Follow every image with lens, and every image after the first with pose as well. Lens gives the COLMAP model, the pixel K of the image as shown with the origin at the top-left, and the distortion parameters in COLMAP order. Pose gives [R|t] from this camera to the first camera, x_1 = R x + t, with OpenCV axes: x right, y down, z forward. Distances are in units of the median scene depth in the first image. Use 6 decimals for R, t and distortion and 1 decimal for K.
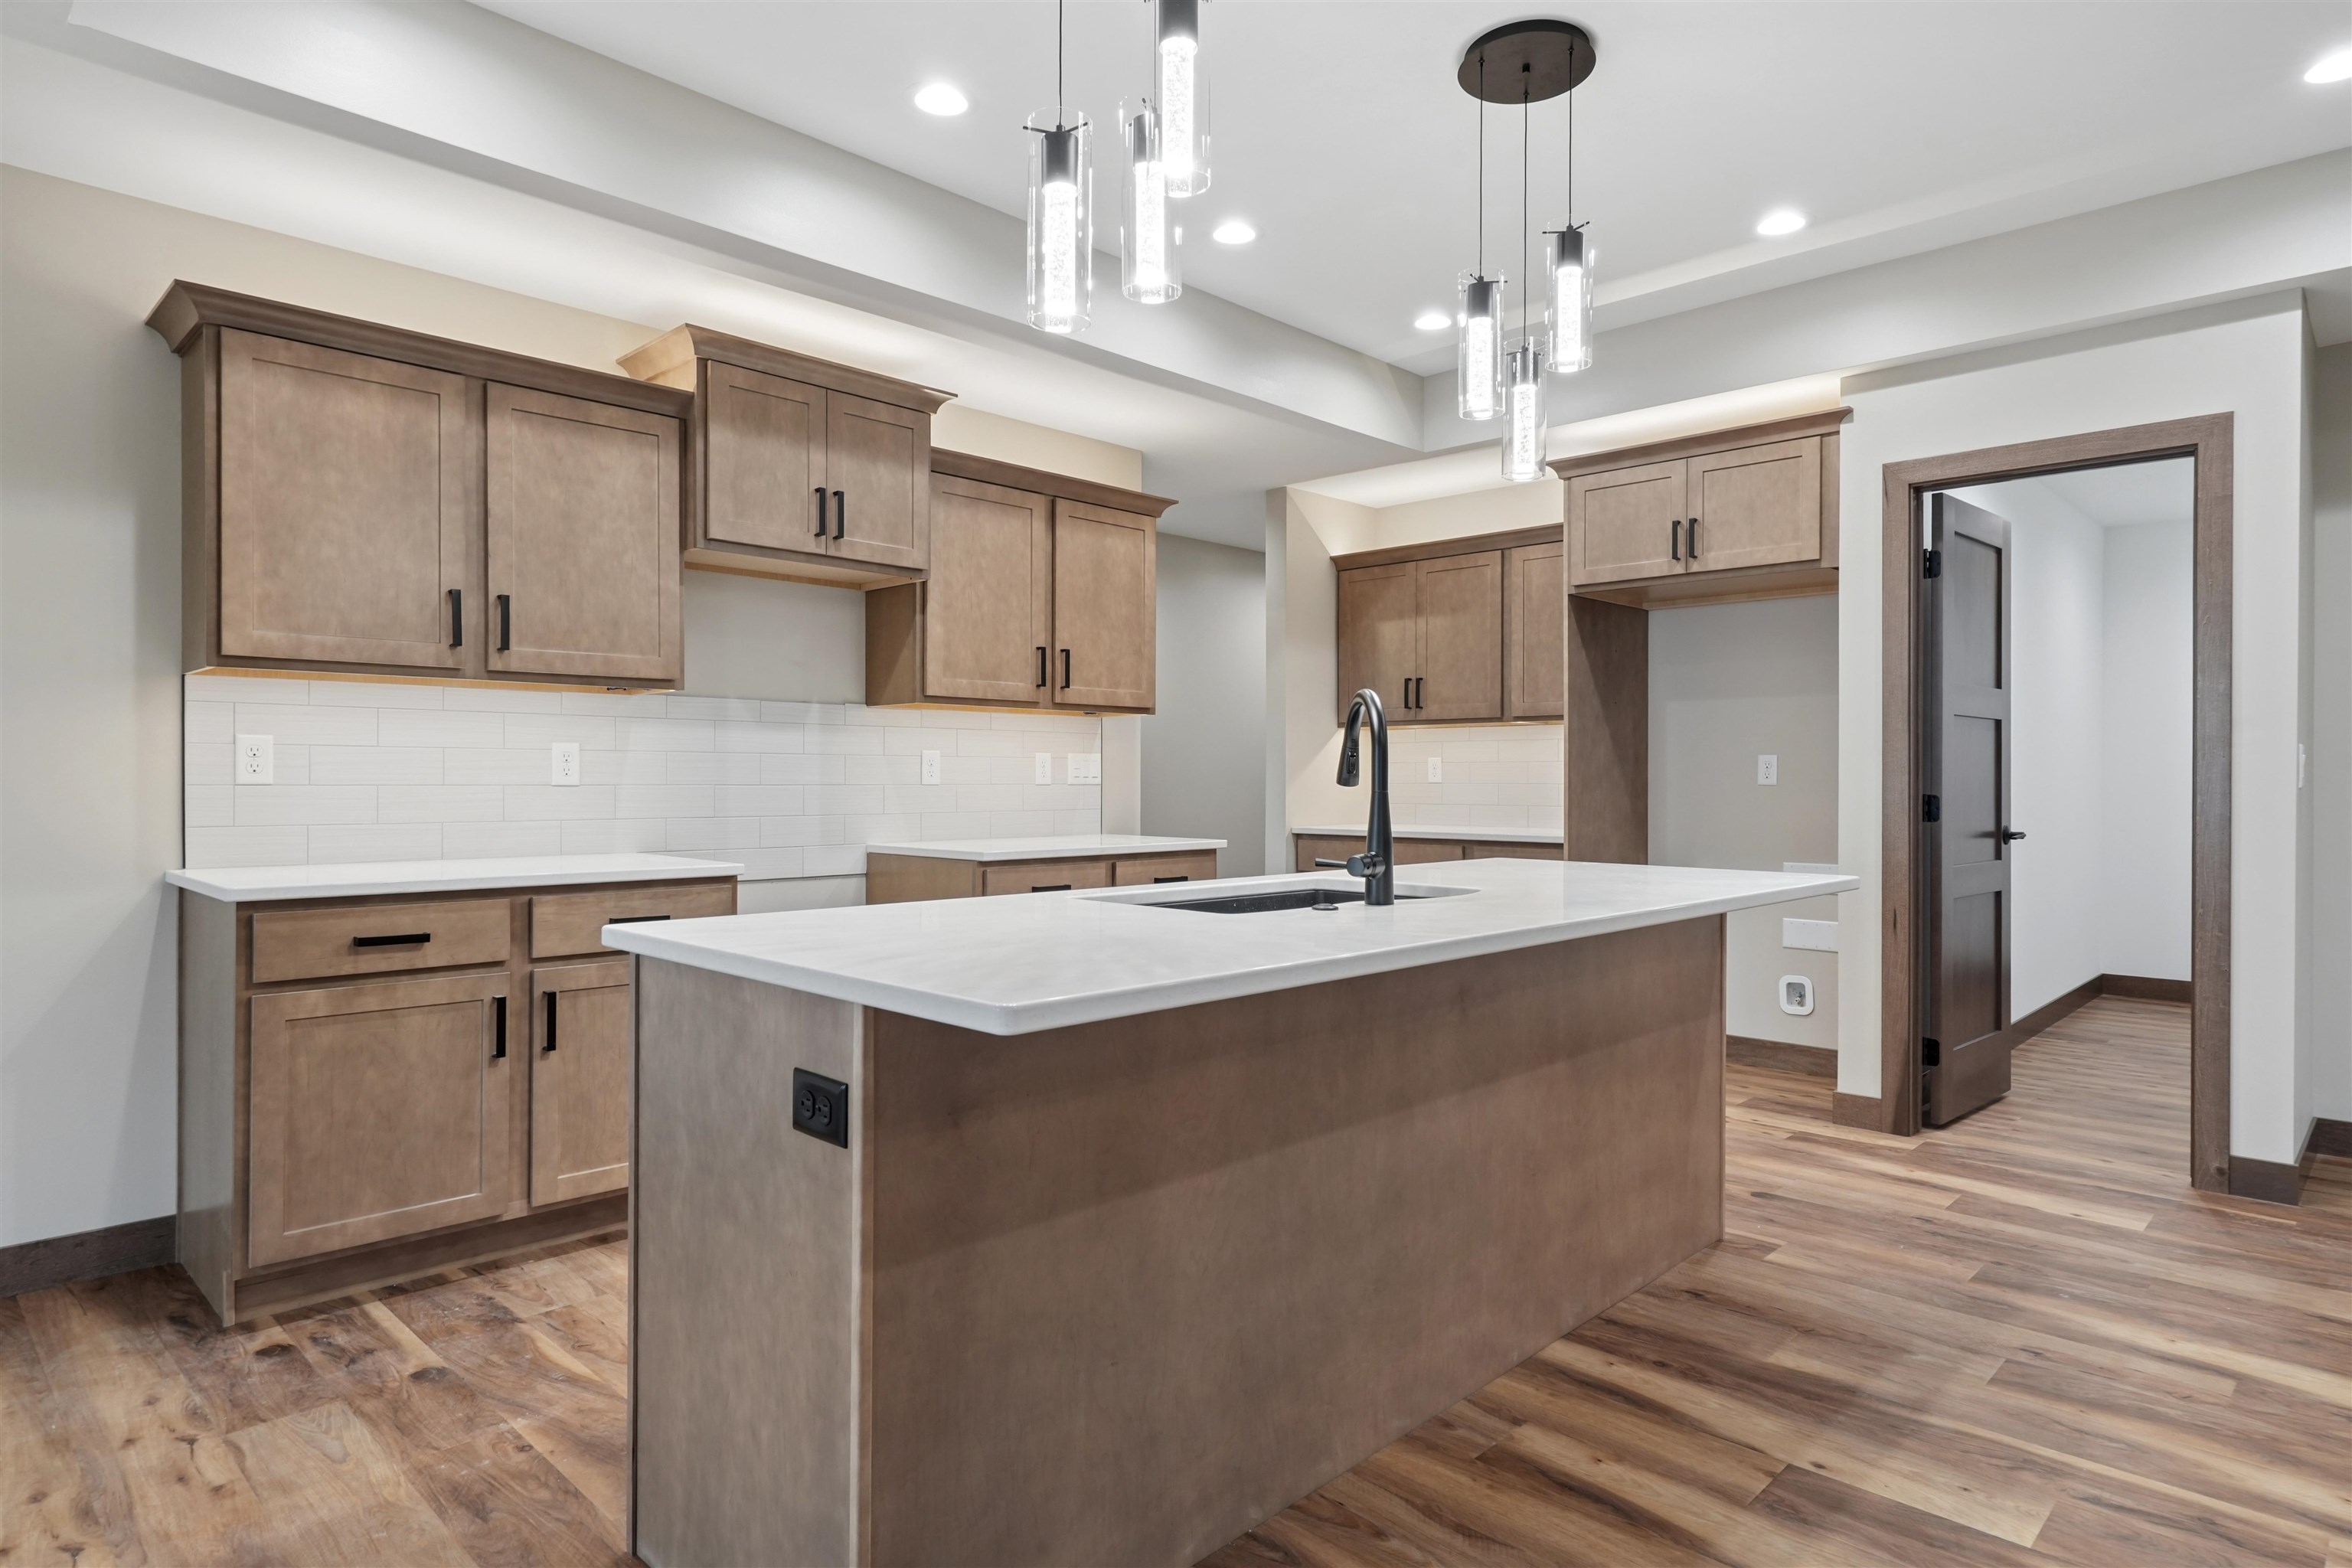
lens RADIAL K [[1308.8, 0, 1188.3], [0, 1308.8, 783.8], [0, 0, 1]] dist [0.008155, -0.000026]
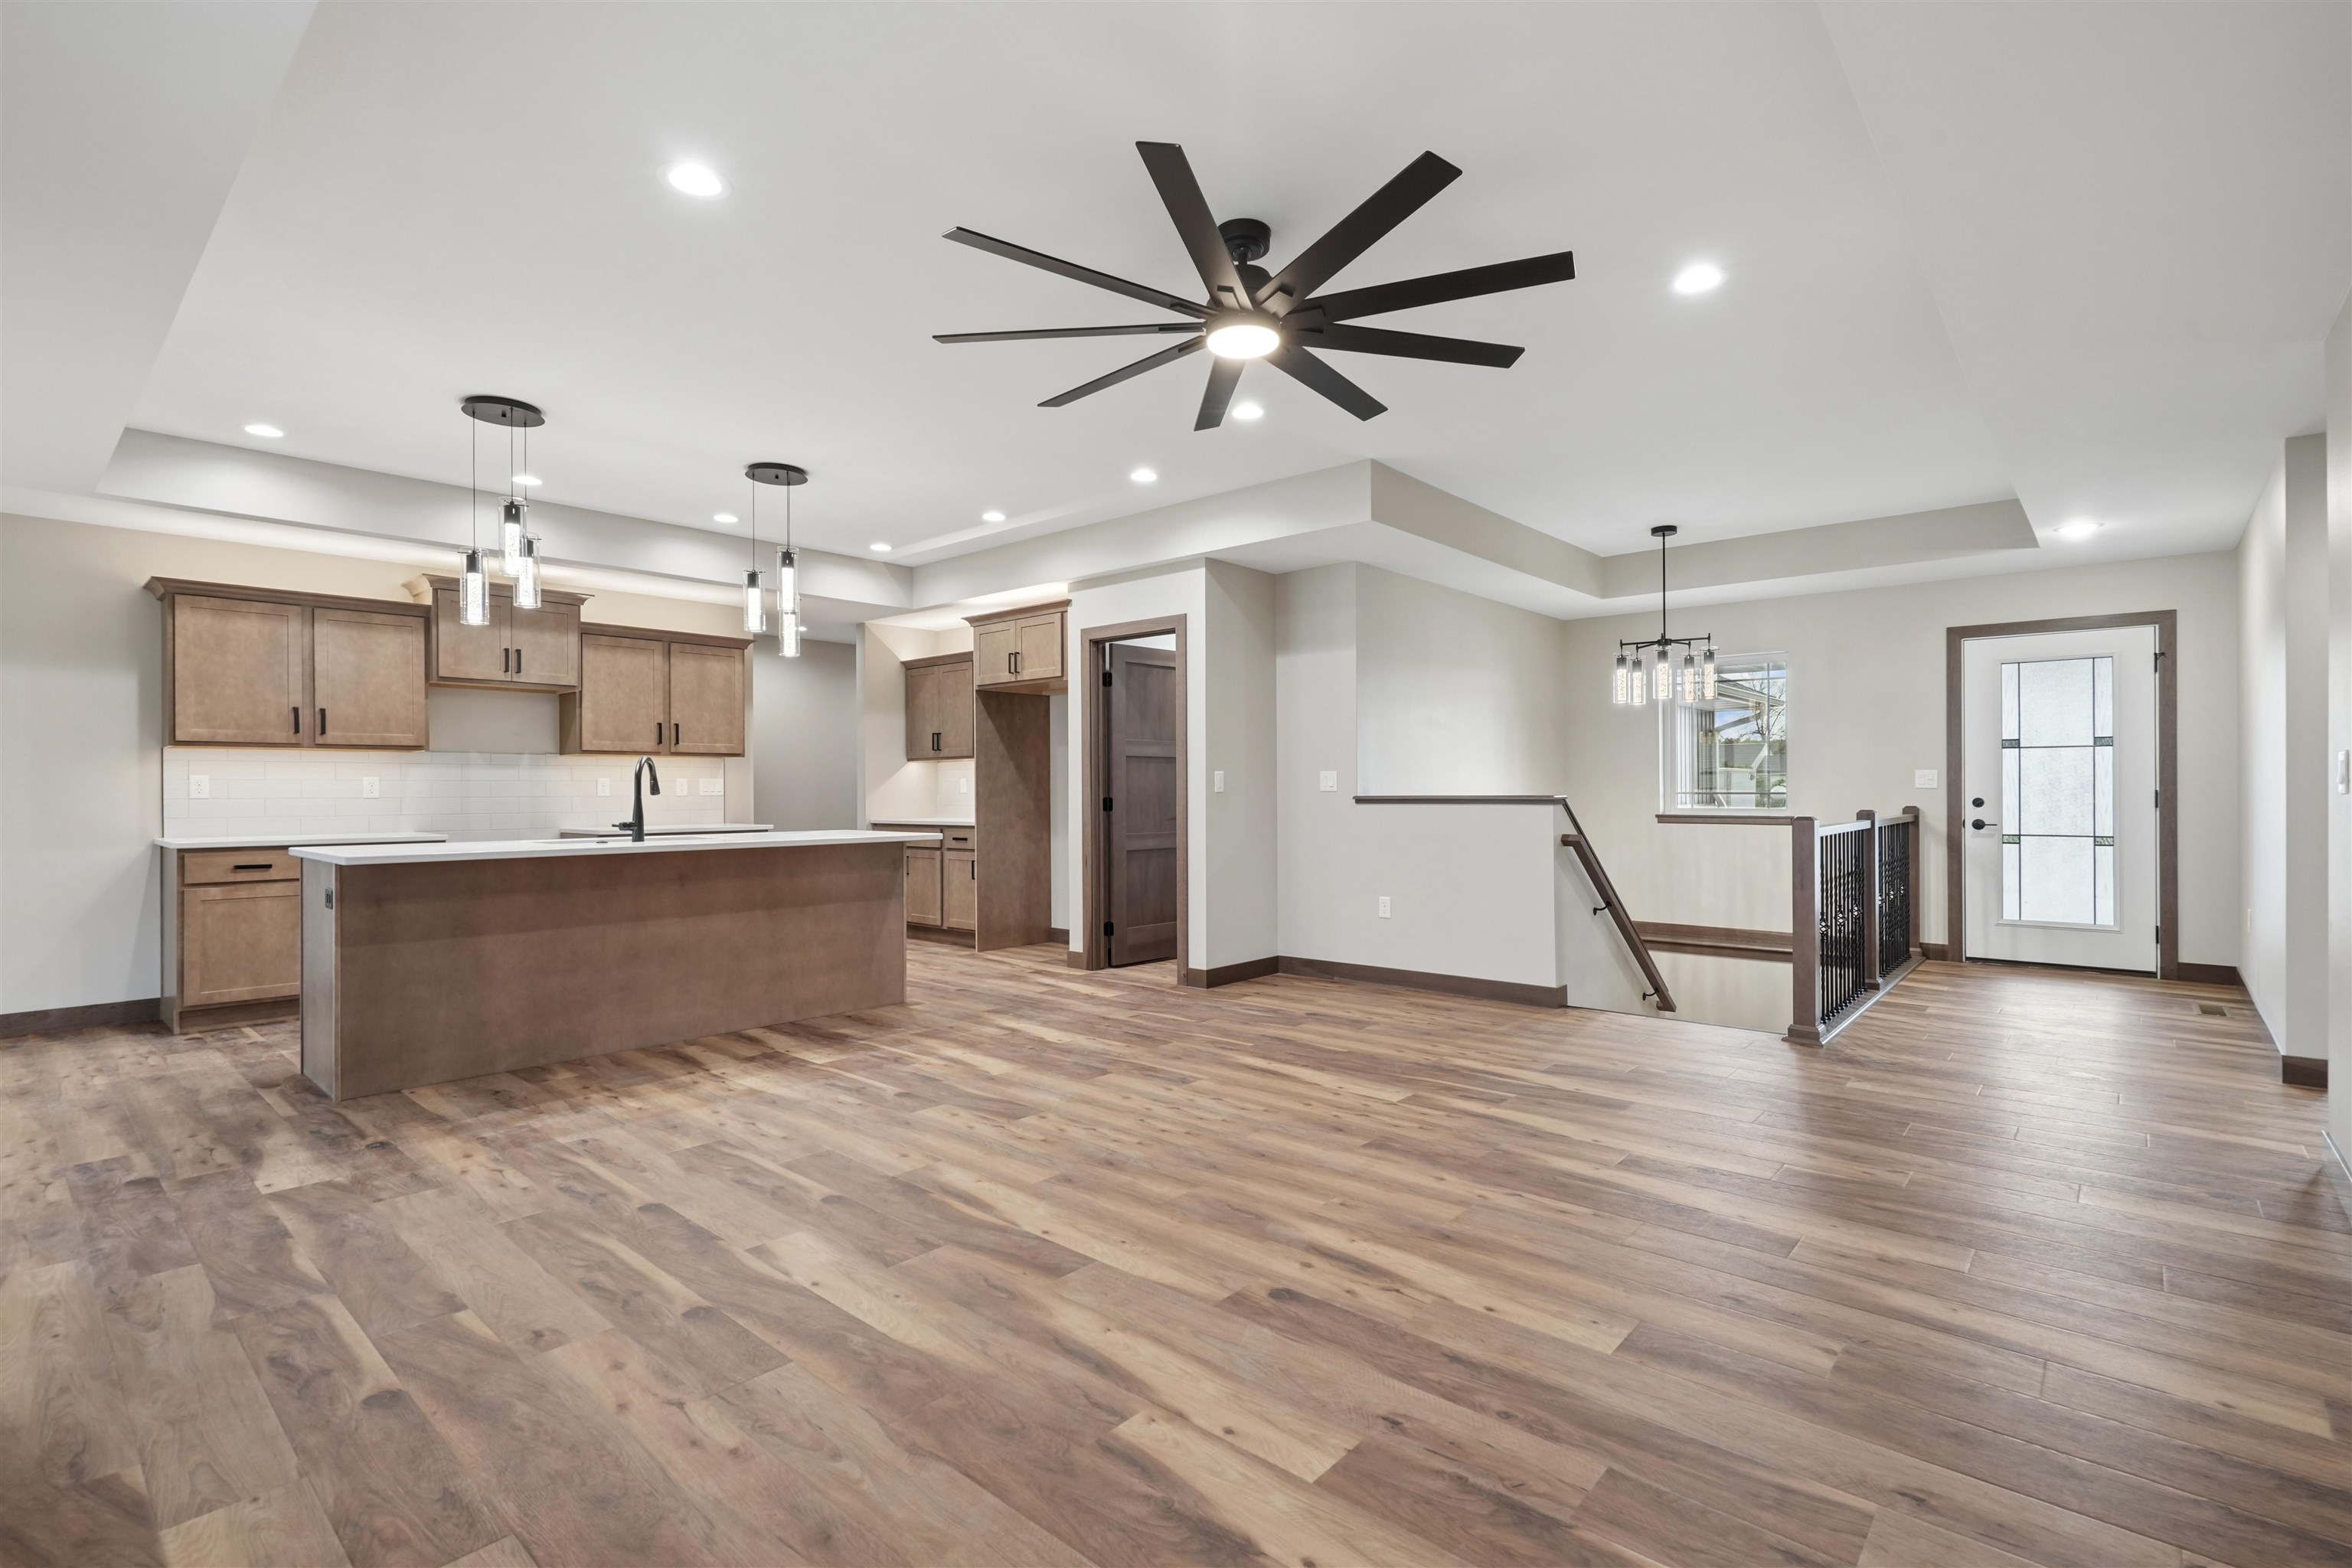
lens RADIAL K [[1074.7, 0, 1181.0], [0, 1074.7, 790.2], [0, 0, 1]] dist [-0.001345, 0.002617]
pose [[0.999000, -0.007990, 0.043987, 0.727511], [0.008184, 0.999958, -0.004239, 0.006520], [-0.043951, 0.004595, 0.999023, -0.736184]]
